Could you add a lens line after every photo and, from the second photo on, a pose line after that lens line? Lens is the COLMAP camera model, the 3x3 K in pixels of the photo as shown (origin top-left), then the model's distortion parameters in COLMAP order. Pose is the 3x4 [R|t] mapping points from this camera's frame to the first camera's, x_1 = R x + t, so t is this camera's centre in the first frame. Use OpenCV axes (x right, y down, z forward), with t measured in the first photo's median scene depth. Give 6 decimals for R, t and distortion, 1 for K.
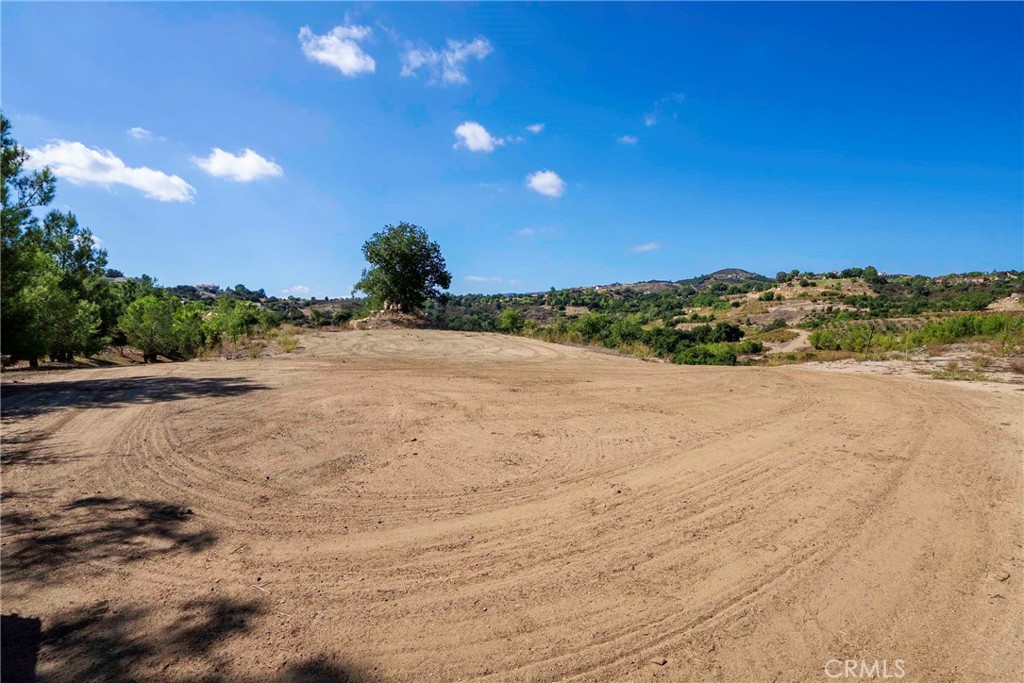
lens RADIAL K [[475.0, 0, 511.7], [0, 475.0, 336.2], [0, 0, 1]] dist [-0.049519, 0.018107]
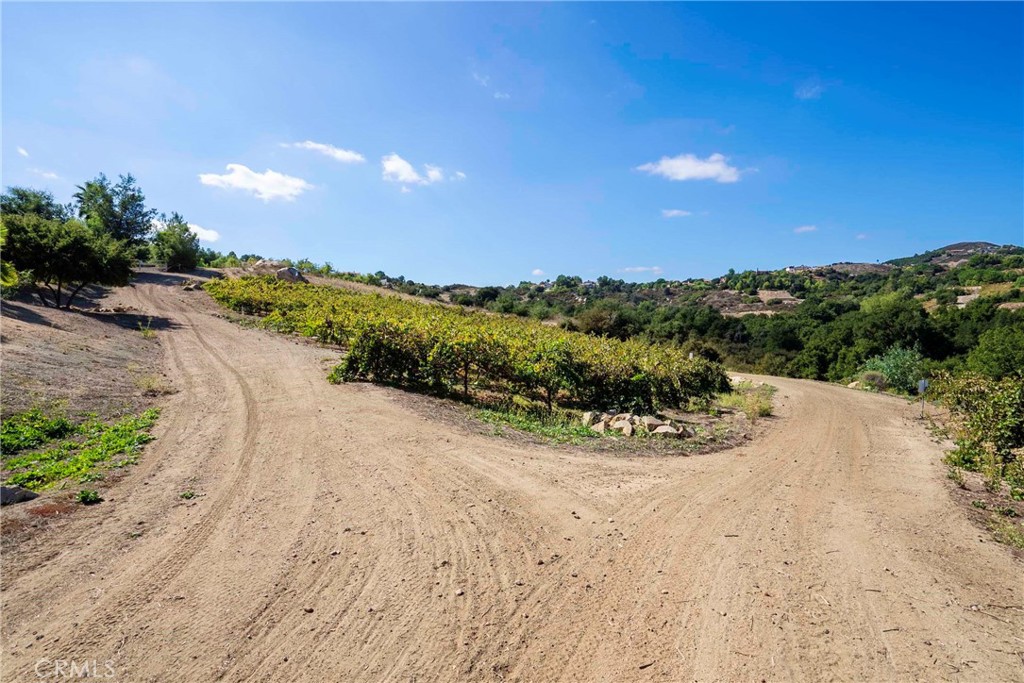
lens RADIAL K [[507.8, 0, 517.7], [0, 507.8, 337.2], [0, 0, 1]] dist [-0.039702, -0.000466]
pose [[0.959911, 0.006021, -0.280239, -0.038195], [-0.002563, 0.999916, 0.012705, 0.005700], [0.280292, -0.011477, 0.959846, 0.110697]]
